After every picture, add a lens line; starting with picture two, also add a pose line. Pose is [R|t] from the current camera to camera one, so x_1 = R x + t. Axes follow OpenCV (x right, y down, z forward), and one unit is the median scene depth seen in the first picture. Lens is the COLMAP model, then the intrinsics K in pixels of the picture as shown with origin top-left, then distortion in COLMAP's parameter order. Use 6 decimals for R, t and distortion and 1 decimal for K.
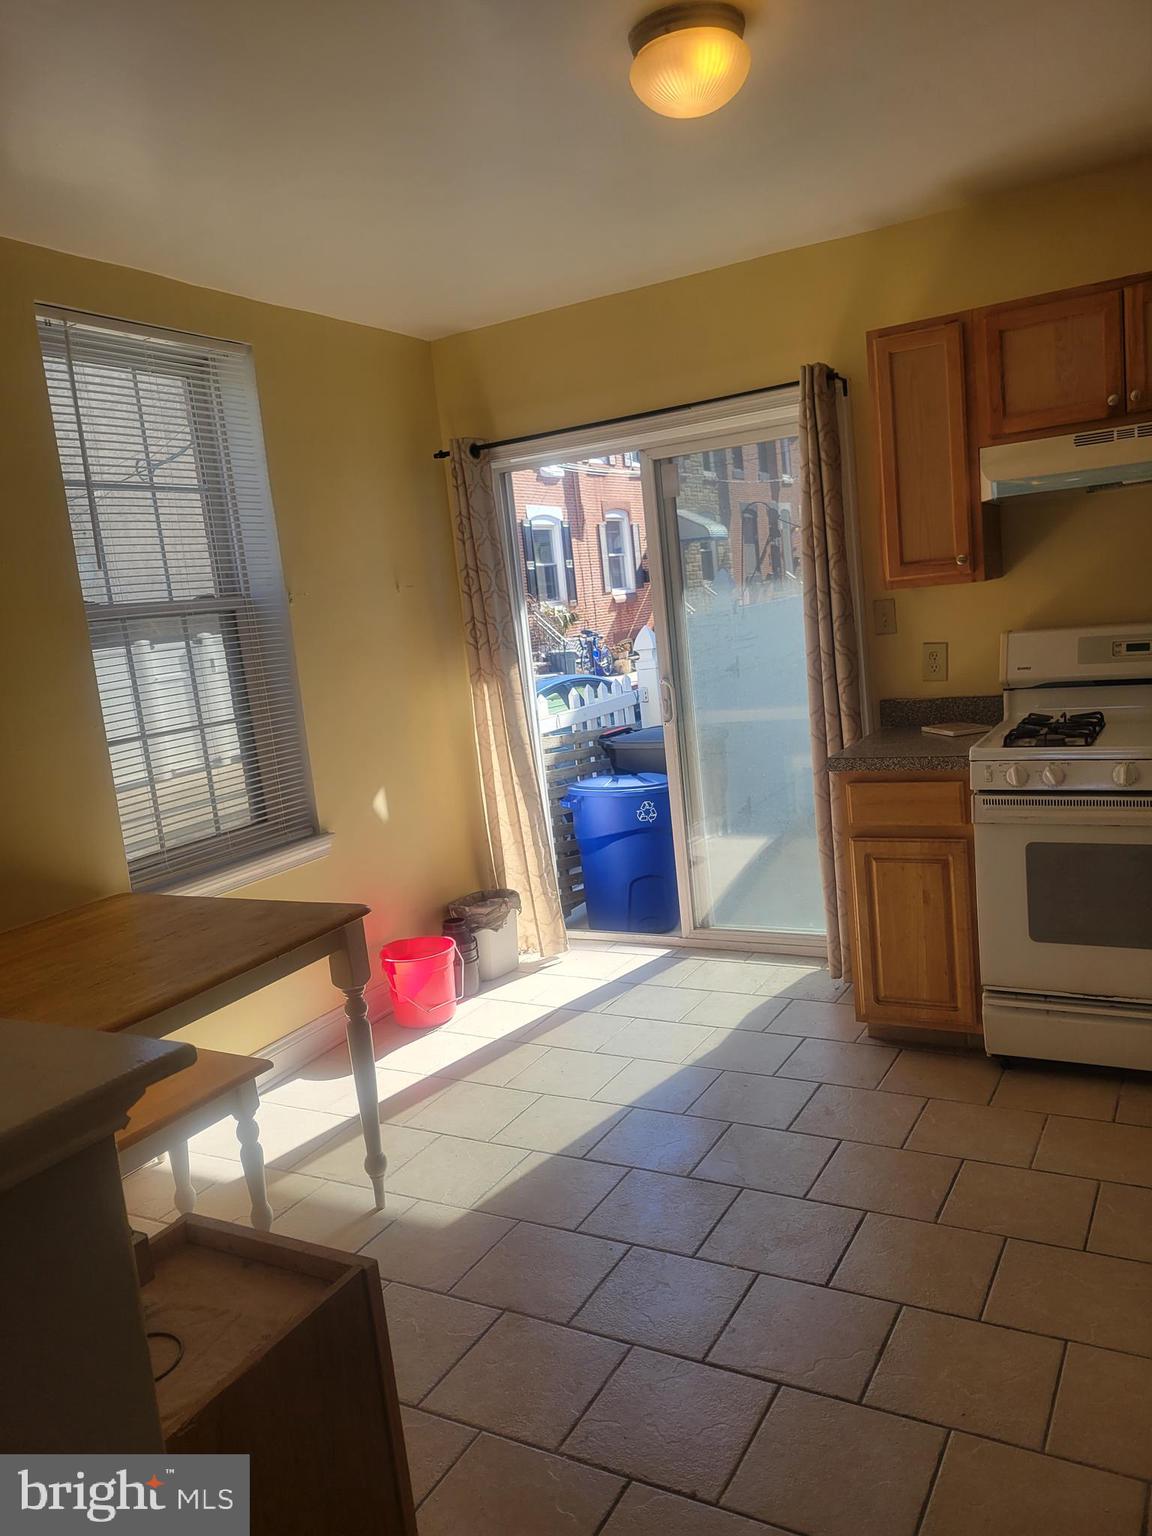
lens RADIAL K [[1152.9, 0, 576.0], [0, 1152.9, 768.0], [0, 0, 1]] dist [0.036018, -0.031636]
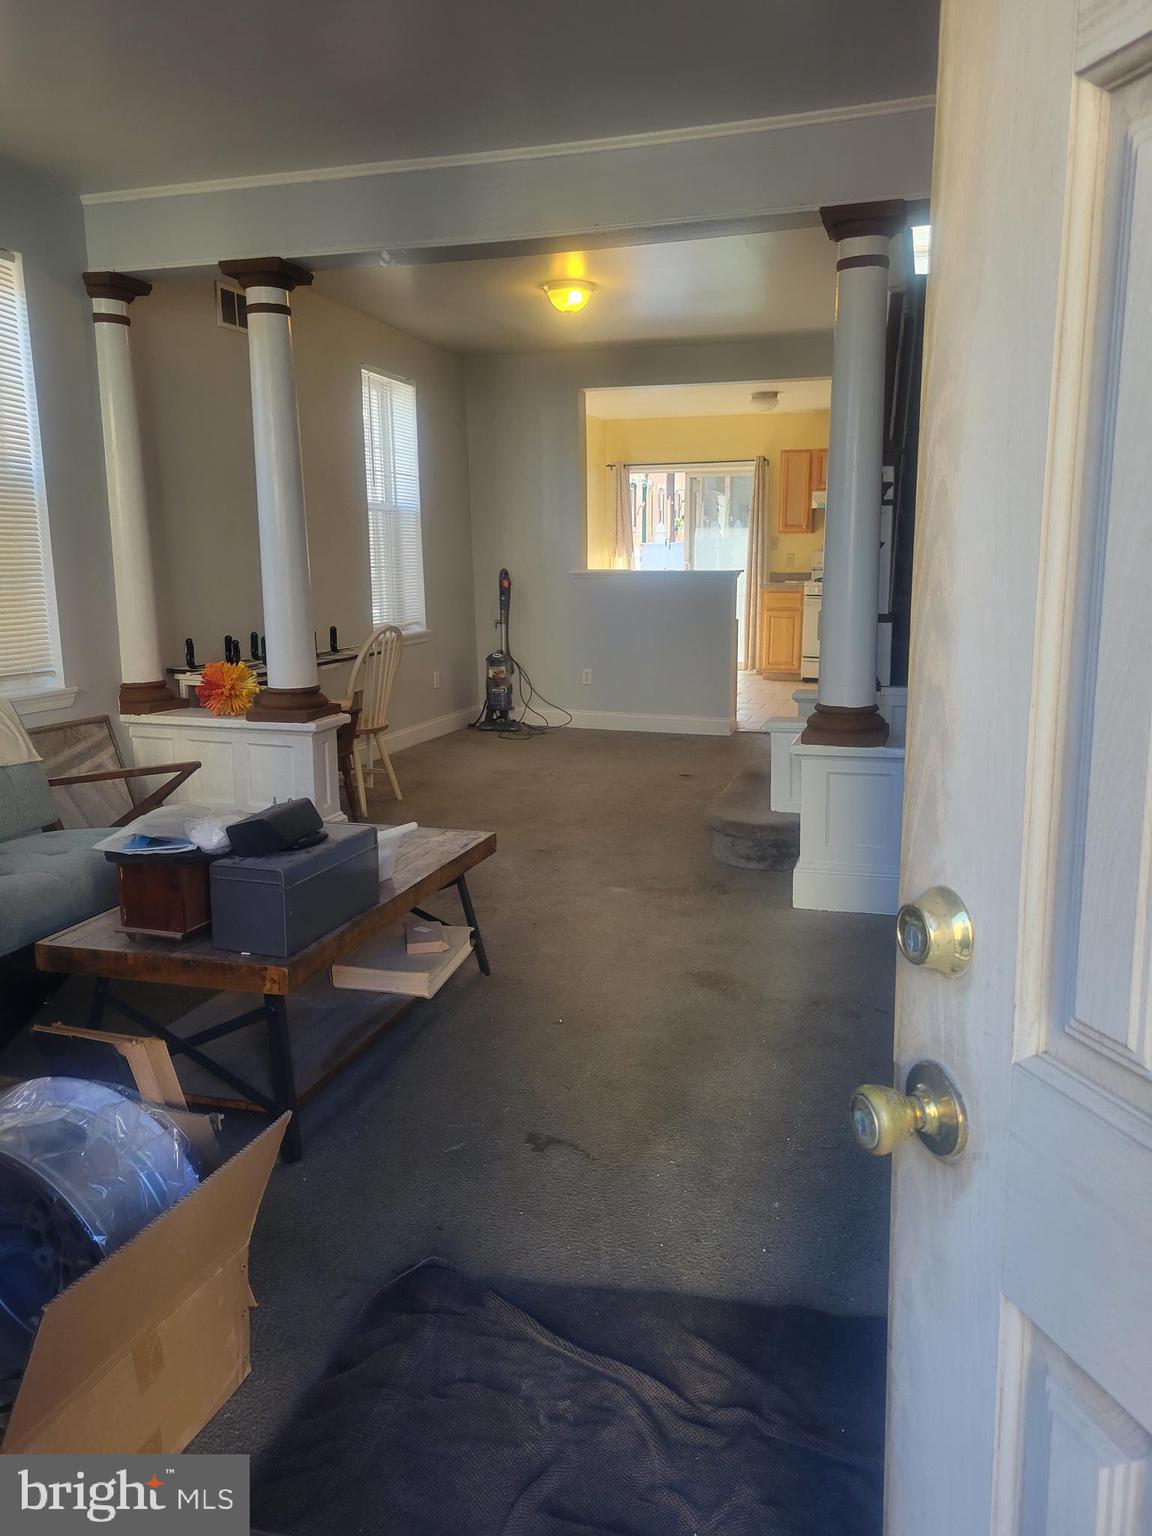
lens RADIAL K [[1152.9, 0, 576.0], [0, 1152.9, 768.0], [0, 0, 1]] dist [0.036018, -0.031636]
pose [[0.977059, 0.054892, 0.205775, -0.844933], [-0.063477, 0.997357, 0.035349, 0.387860], [-0.203291, -0.047600, 0.977961, -1.895383]]
